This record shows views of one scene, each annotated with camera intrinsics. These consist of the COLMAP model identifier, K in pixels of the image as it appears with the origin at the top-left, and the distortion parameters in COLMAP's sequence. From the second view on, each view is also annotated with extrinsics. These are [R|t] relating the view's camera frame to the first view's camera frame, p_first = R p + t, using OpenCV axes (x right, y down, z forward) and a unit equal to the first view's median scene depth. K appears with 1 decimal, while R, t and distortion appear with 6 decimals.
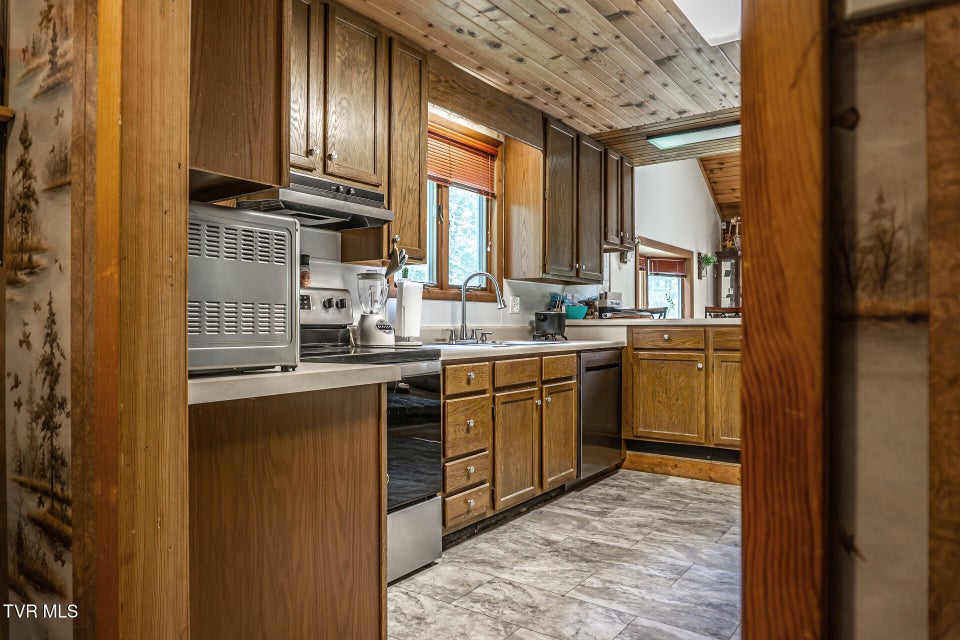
lens RADIAL K [[638.0, 0, 480.0], [0, 638.0, 320.0], [0, 0, 1]] dist [-0.035373, -0.000888]
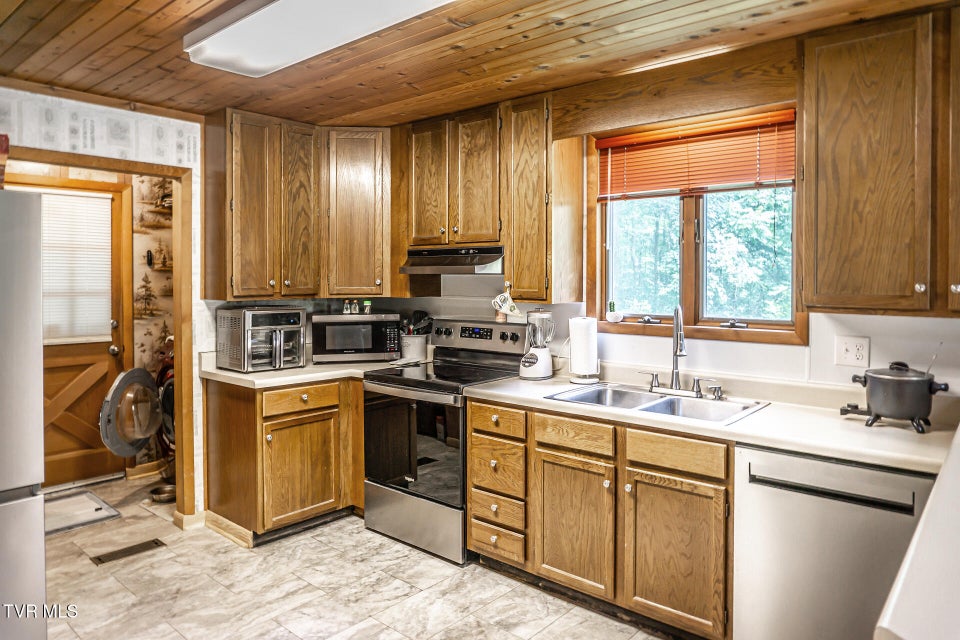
lens RADIAL K [[627.6, 0, 481.7], [0, 627.6, 288.0], [0, 0, 1]] dist [-0.026231, 0.000047]
pose [[-0.090782, 0.016753, -0.995730, 0.616635], [0.004880, 0.999854, 0.016378, -0.087337], [0.995859, -0.003372, -0.090851, 0.659754]]
